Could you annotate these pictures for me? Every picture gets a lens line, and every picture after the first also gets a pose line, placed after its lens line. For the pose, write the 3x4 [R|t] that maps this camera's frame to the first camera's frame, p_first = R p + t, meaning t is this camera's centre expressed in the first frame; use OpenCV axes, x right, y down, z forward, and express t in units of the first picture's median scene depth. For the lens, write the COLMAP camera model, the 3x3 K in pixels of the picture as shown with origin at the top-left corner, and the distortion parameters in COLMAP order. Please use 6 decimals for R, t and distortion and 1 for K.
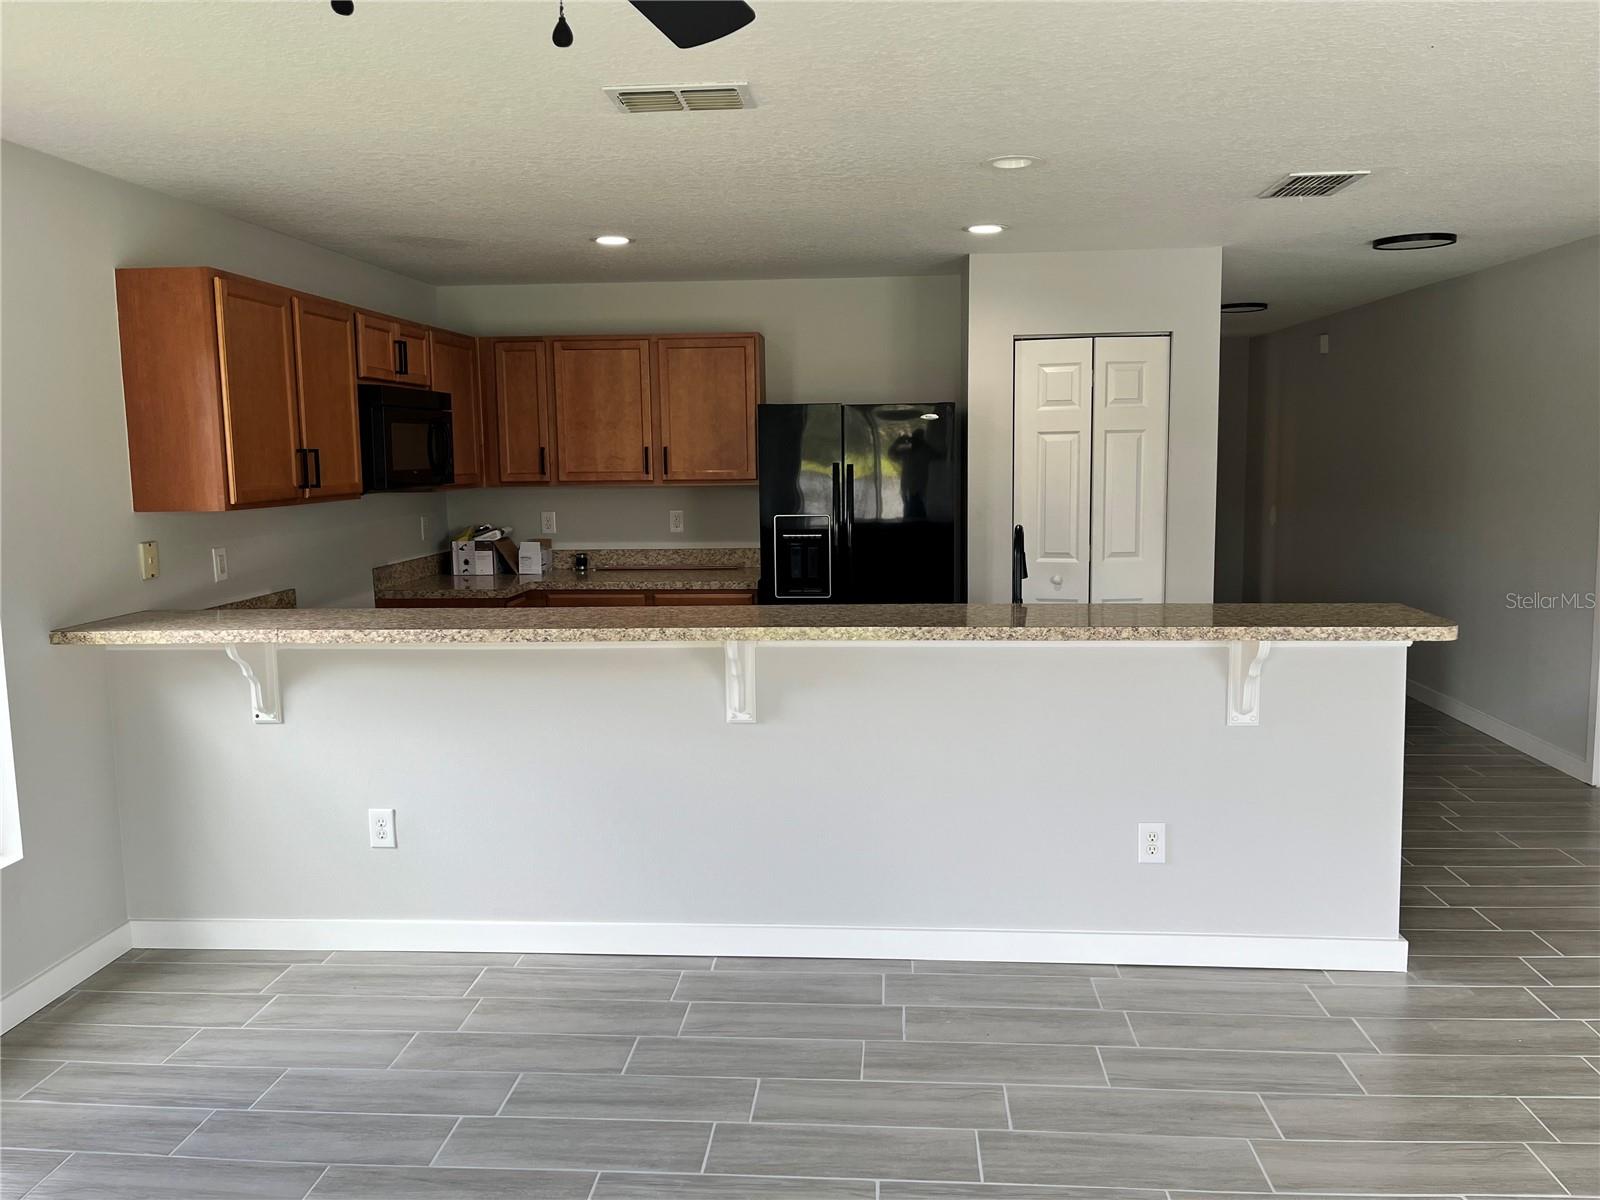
lens RADIAL K [[1242.2, 0, 800.0], [0, 1242.2, 585.7], [0, 0, 1]] dist [0.022080, -0.032936]
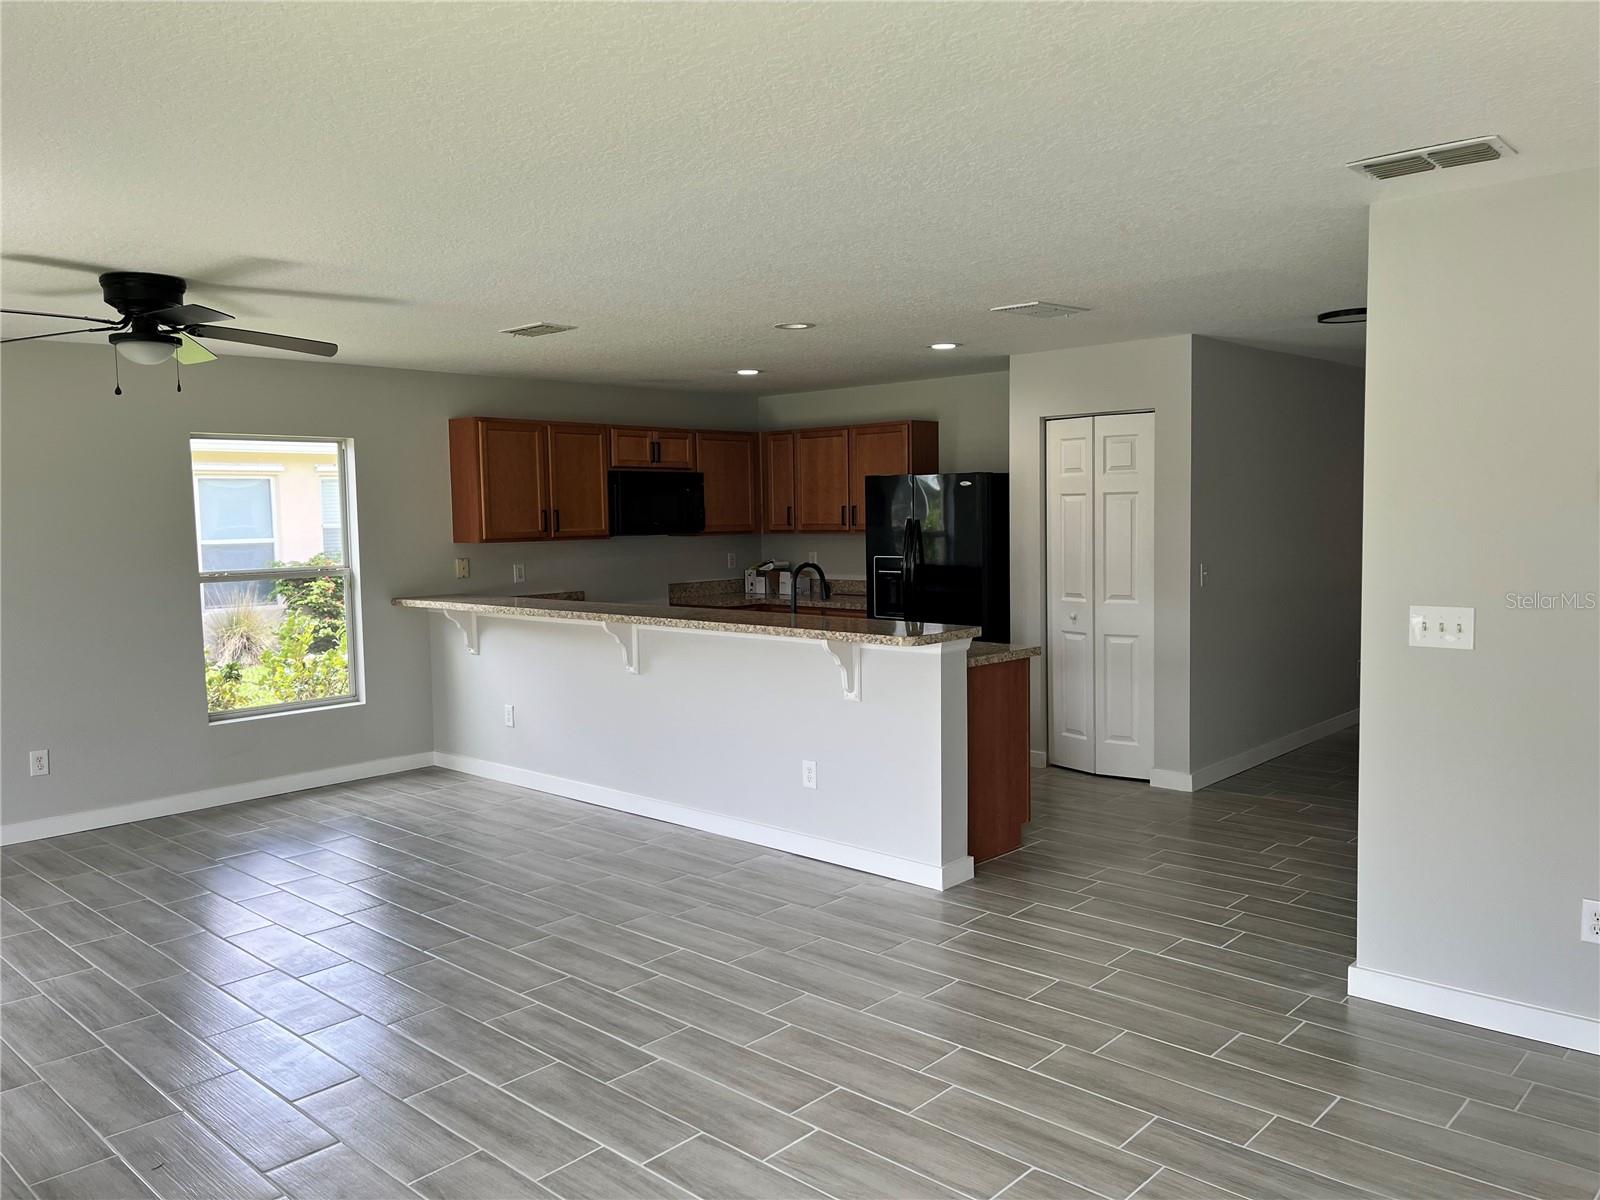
lens RADIAL K [[1242.2, 0, 797.0], [0, 1242.2, 604.6], [0, 0, 1]] dist [0.022080, -0.032936]
pose [[0.775001, 0.048352, -0.630108, 0.817117], [-0.063683, 0.997969, -0.001746, 0.004374], [0.628743, 0.041480, 0.776506, -0.120695]]
